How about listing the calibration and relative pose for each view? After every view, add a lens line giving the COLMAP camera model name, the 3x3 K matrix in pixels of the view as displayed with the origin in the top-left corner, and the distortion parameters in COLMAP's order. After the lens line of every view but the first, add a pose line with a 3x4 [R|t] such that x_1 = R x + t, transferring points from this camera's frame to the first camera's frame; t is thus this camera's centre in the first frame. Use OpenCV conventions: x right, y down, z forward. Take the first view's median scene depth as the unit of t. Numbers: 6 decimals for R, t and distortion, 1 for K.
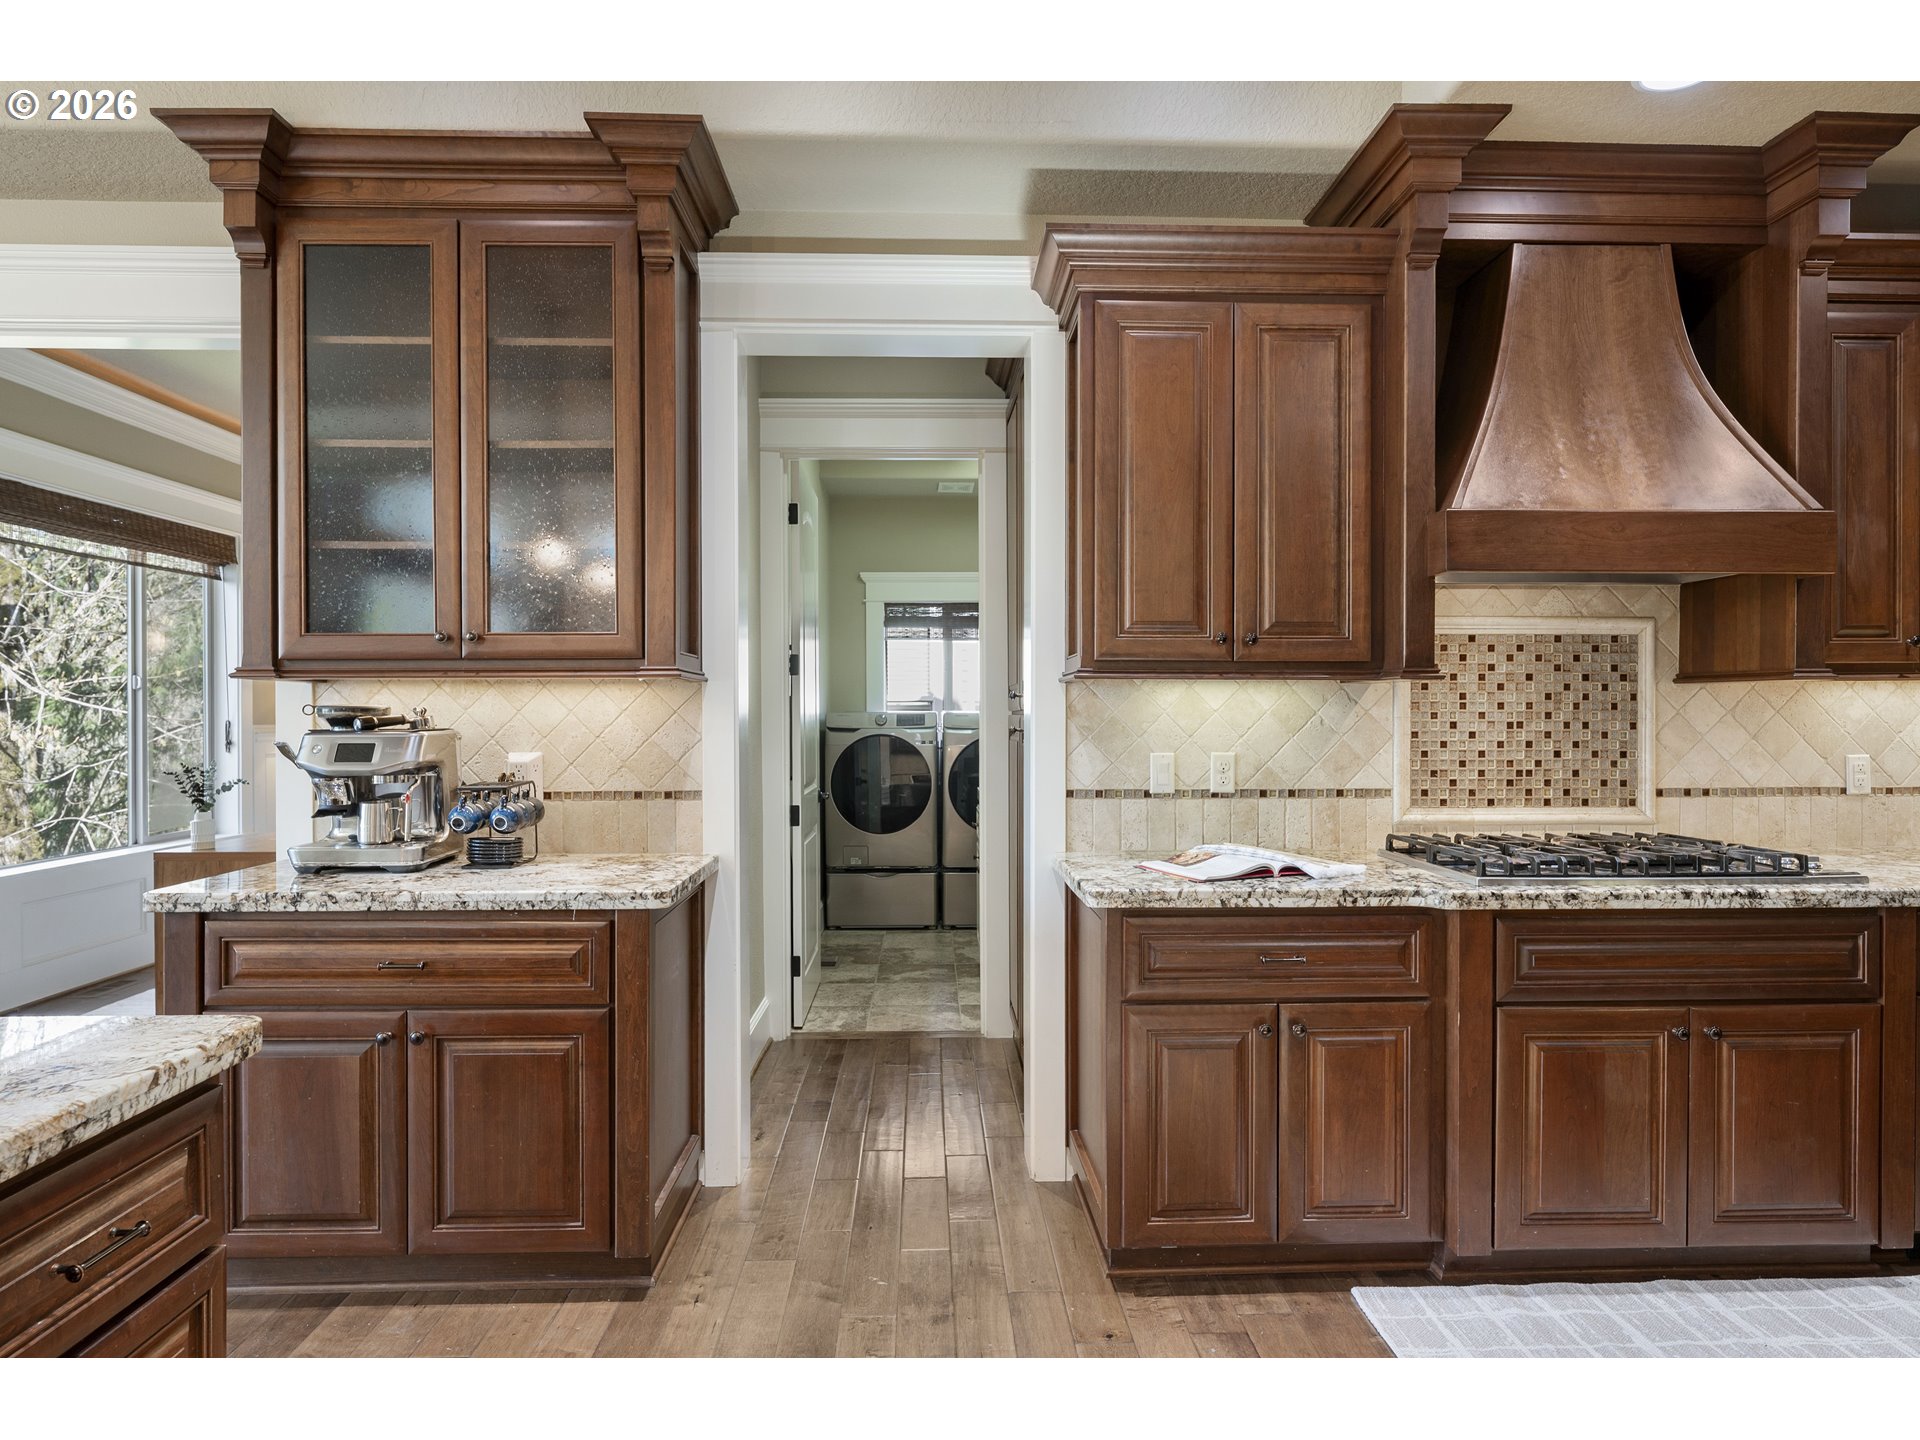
lens RADIAL K [[902.3, 0, 953.1], [0, 902.3, 714.5], [0, 0, 1]] dist [0.000172, 0.000184]
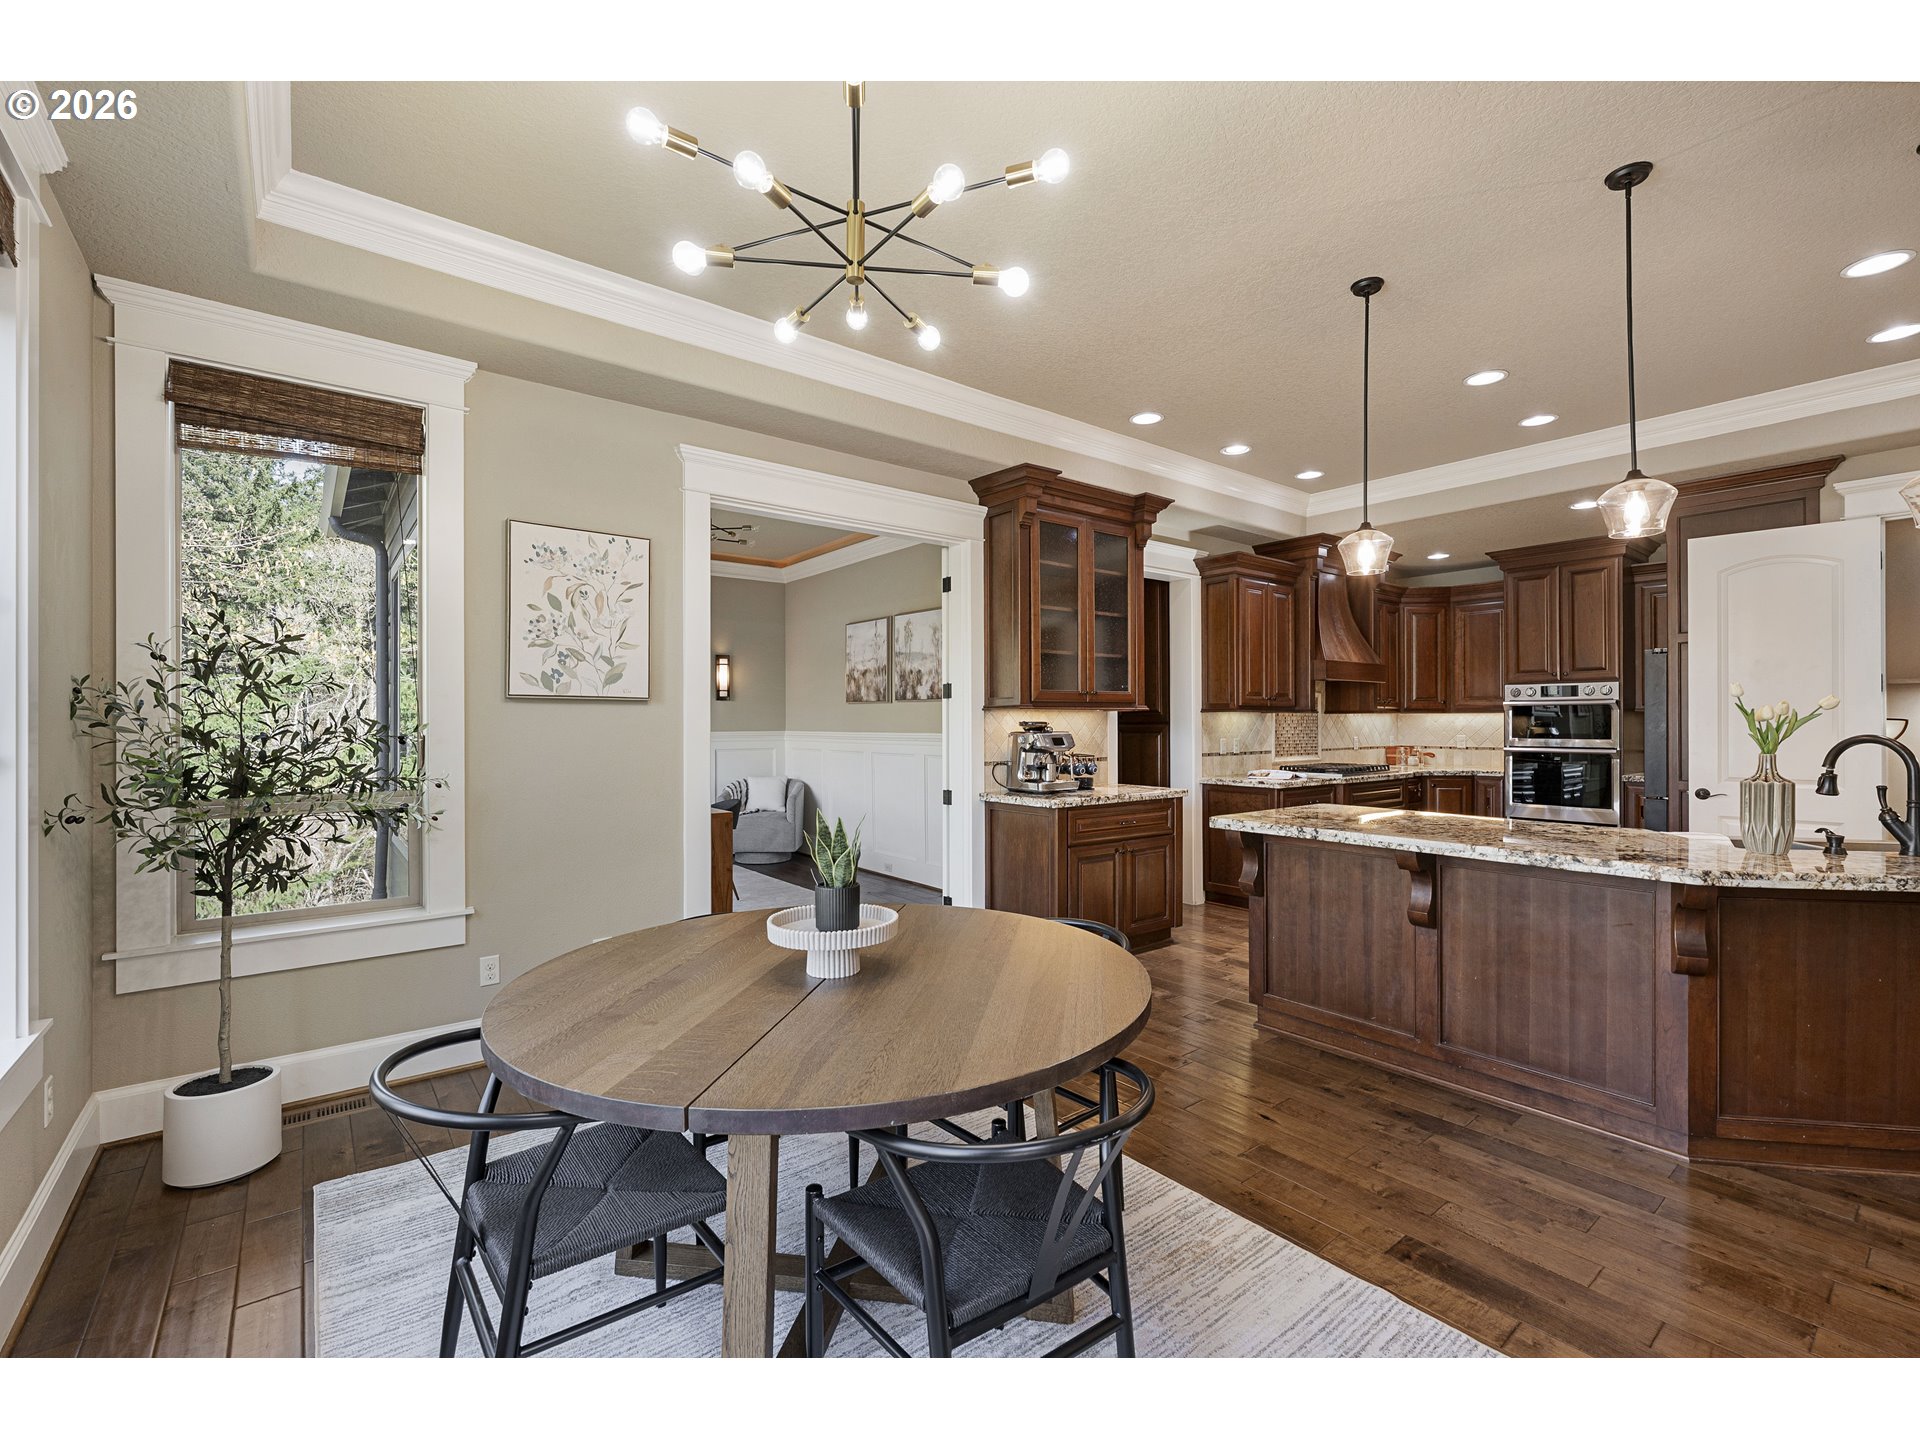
lens RADIAL K [[841.7, 0, 998.6], [0, 841.7, 720.1], [0, 0, 1]] dist [-0.000362, 0.000034]
pose [[0.786138, 0.000848, 0.618050, -1.835228], [0.003761, 0.999974, -0.006156, -0.000313], [-0.618039, 0.007164, 0.786115, -0.551719]]
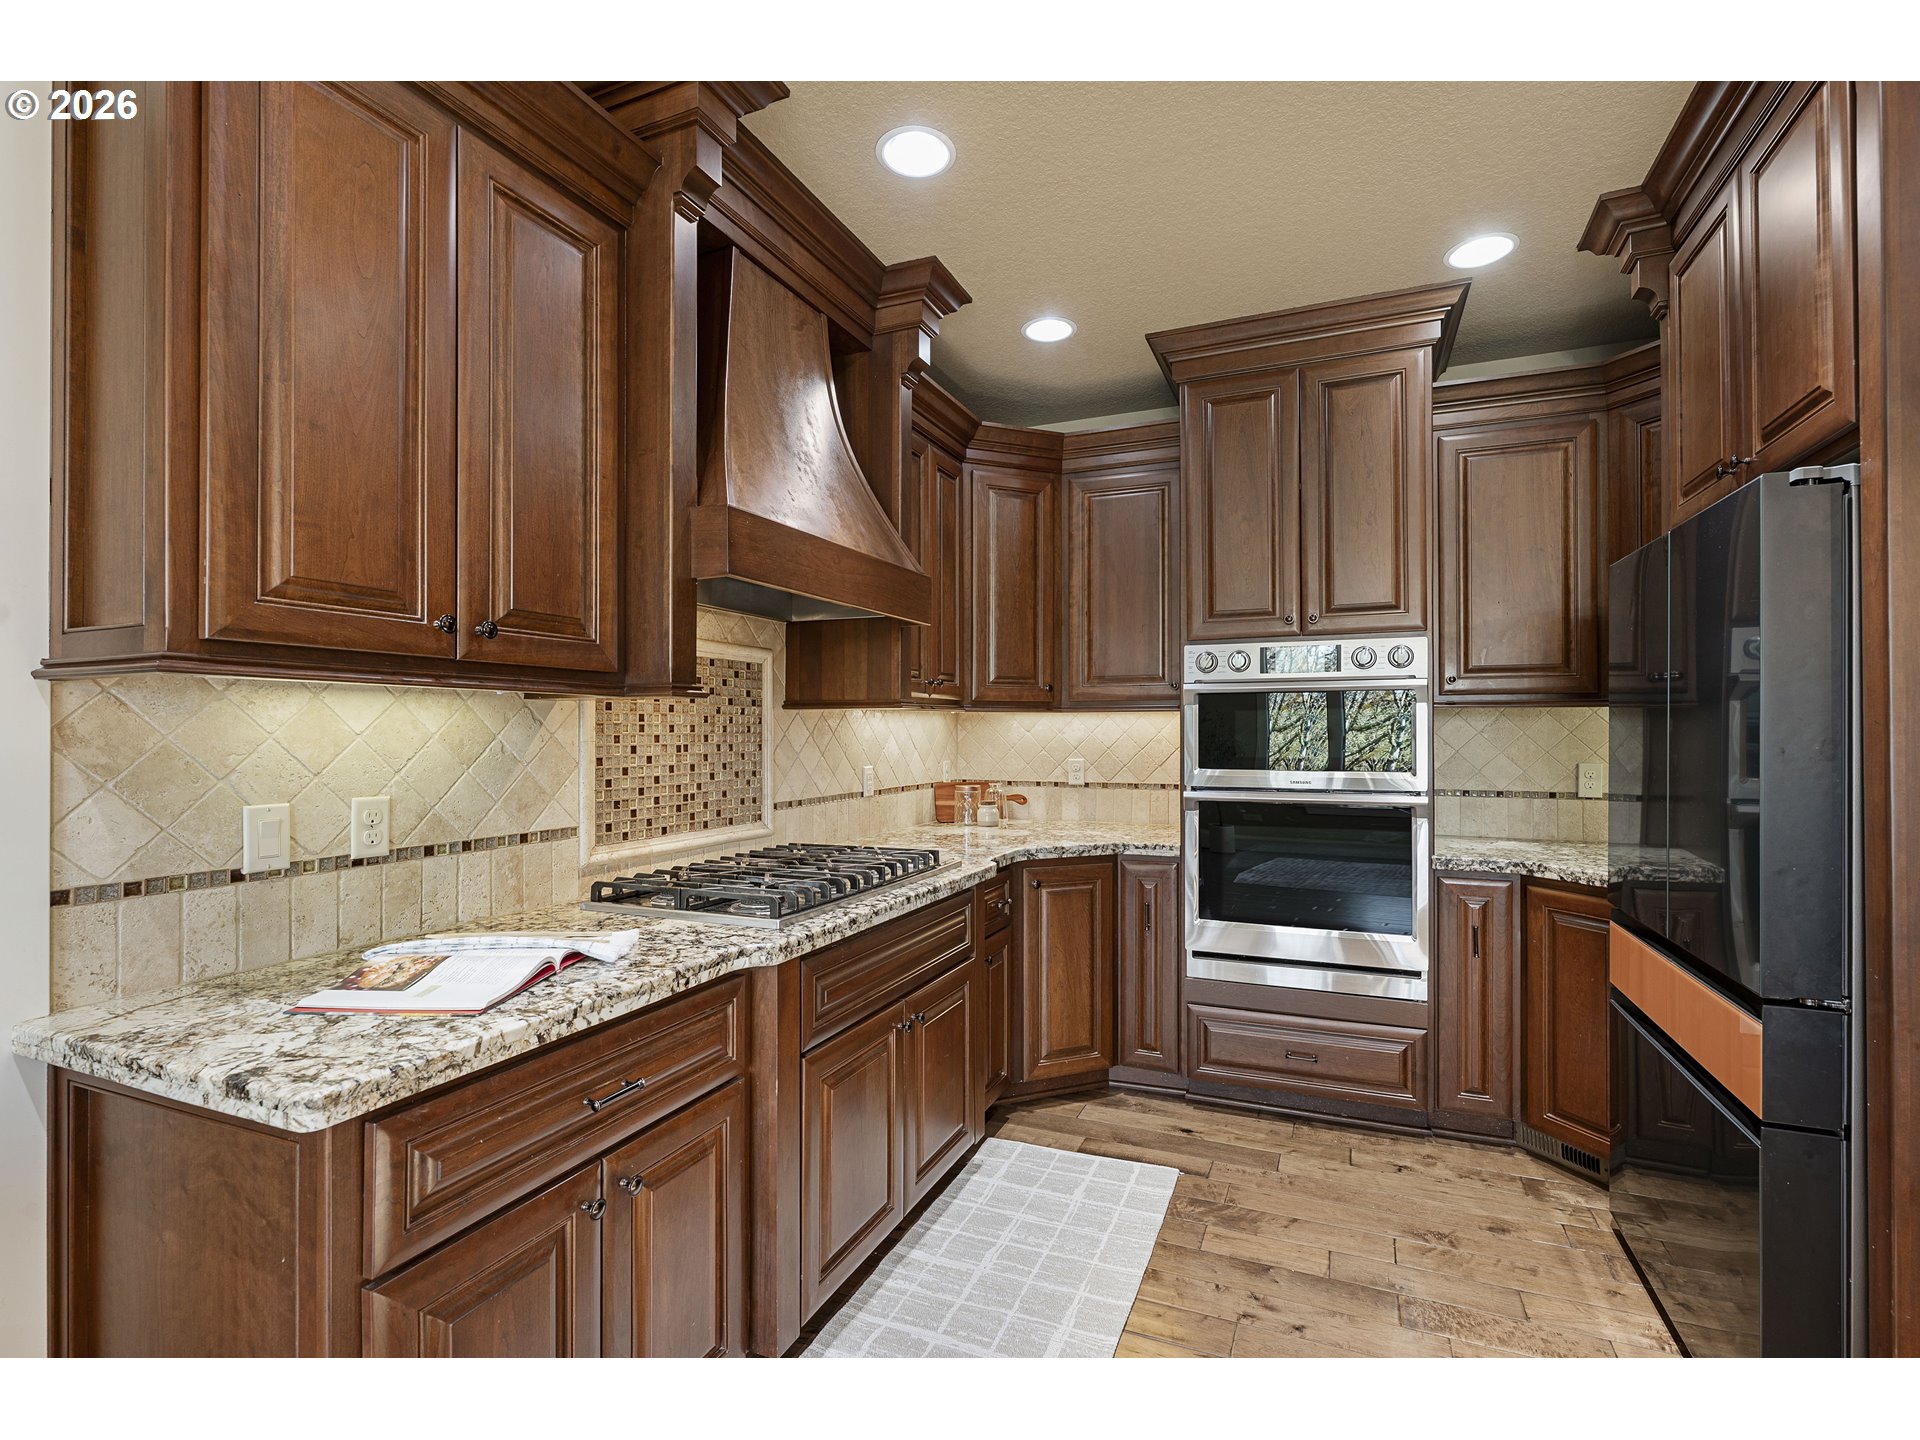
lens RADIAL K [[868.1, 0, 952.3], [0, 868.1, 727.2], [0, 0, 1]] dist [-0.003812, 0.000045]
pose [[0.447064, 0.004453, 0.894491, -0.082292], [0.004309, 0.999965, -0.007132, -0.003057], [-0.894492, 0.007042, 0.447029, 0.328592]]
